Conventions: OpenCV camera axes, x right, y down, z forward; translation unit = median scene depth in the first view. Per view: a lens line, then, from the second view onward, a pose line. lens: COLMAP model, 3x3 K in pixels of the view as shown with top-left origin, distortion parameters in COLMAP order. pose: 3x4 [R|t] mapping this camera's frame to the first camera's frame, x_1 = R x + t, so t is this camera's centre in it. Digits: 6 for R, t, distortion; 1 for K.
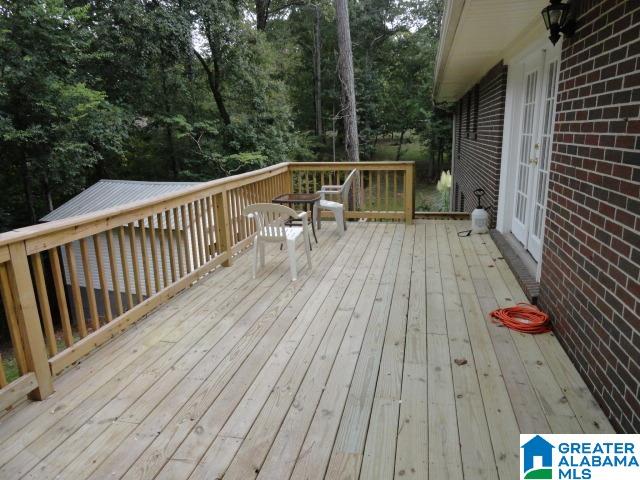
lens RADIAL K [[441.7, 0, 320.0], [0, 441.7, 240.0], [0, 0, 1]] dist [-0.001788, 0.000316]
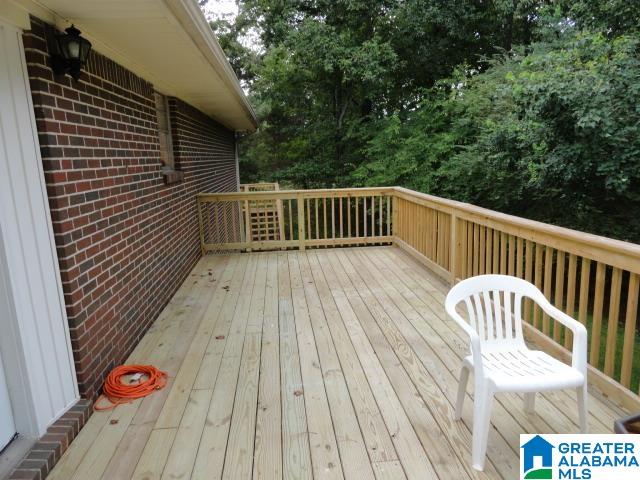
lens RADIAL K [[441.7, 0, 320.0], [0, 441.7, 240.0], [0, 0, 1]] dist [-0.001788, 0.000316]
pose [[-0.945695, 0.122017, -0.301285, 0.364375], [-0.015051, 0.909442, 0.415558, -0.507806], [0.324706, 0.397526, -0.858218, 1.942217]]
